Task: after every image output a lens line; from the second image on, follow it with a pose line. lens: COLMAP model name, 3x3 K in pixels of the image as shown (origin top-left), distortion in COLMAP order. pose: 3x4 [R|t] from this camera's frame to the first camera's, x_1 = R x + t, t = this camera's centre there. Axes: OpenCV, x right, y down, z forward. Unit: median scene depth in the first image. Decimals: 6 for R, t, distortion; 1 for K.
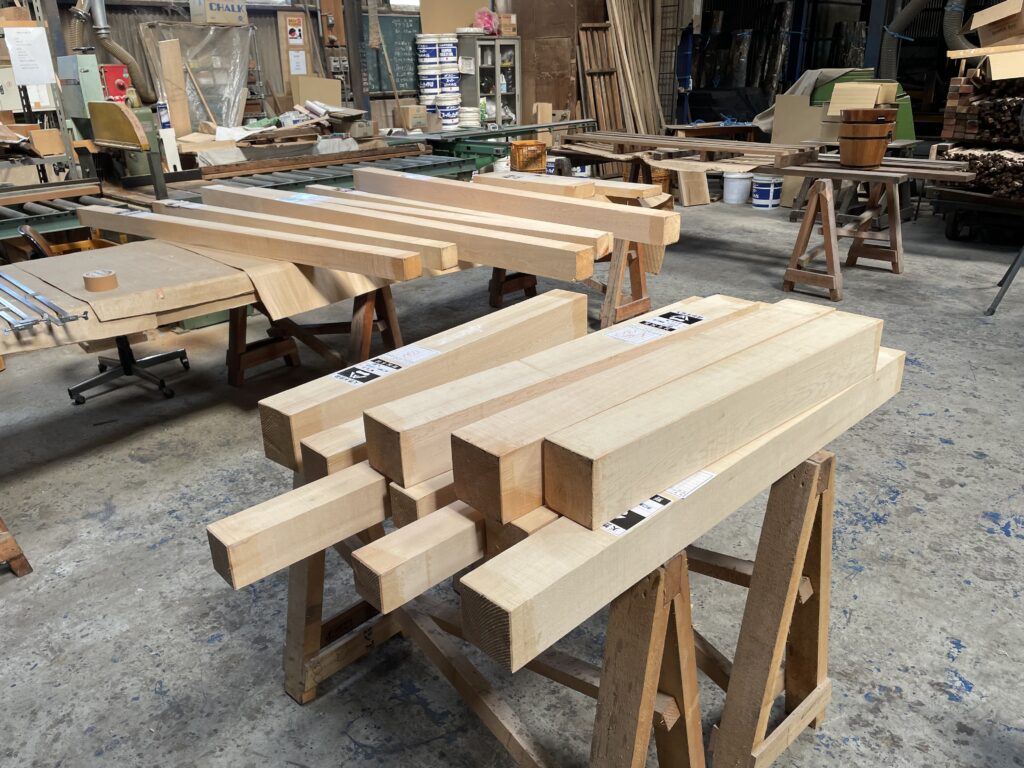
lens RADIAL K [[761.7, 0, 512.0], [0, 761.7, 384.0], [0, 0, 1]] dist [0.007412, 0.003303]
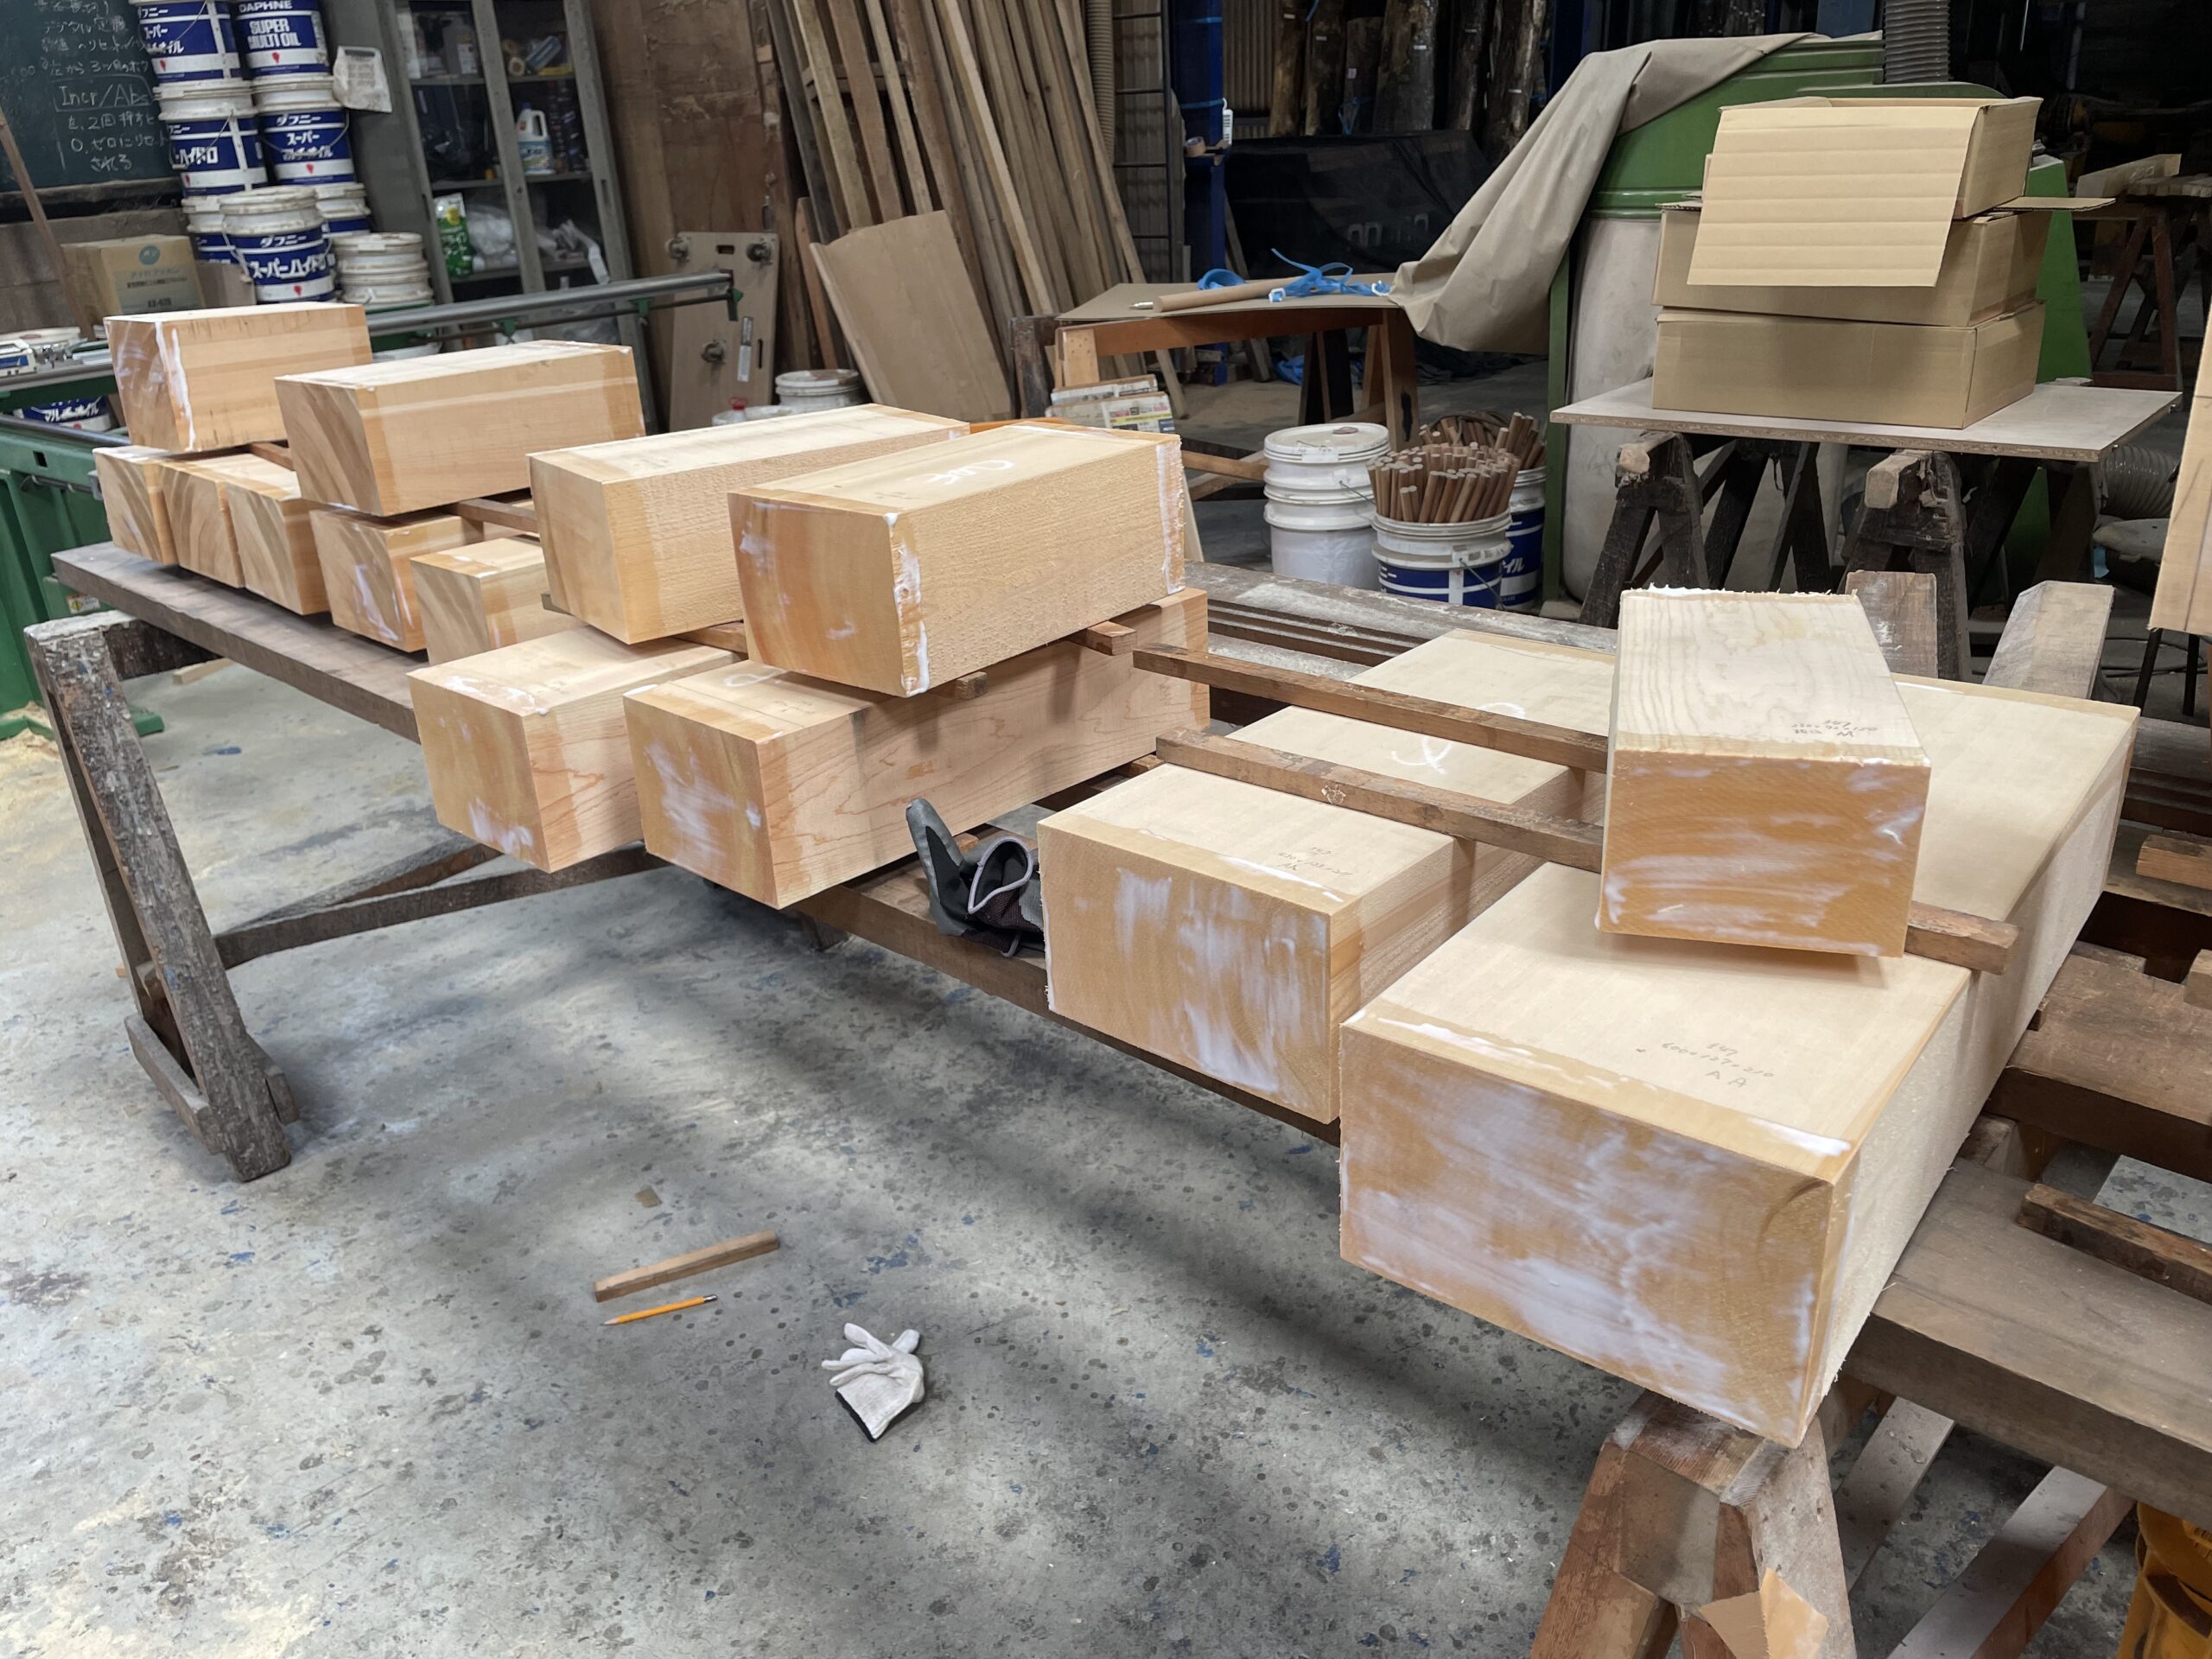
lens RADIAL K [[1687.2, 0, 1106.0], [0, 1687.2, 829.5], [0, 0, 1]] dist [0.048068, -0.081008]
pose [[0.997451, -0.048631, 0.052217, 0.155834], [0.047844, 0.998723, 0.016225, -0.148351], [-0.052940, -0.013685, 0.998504, 0.378532]]
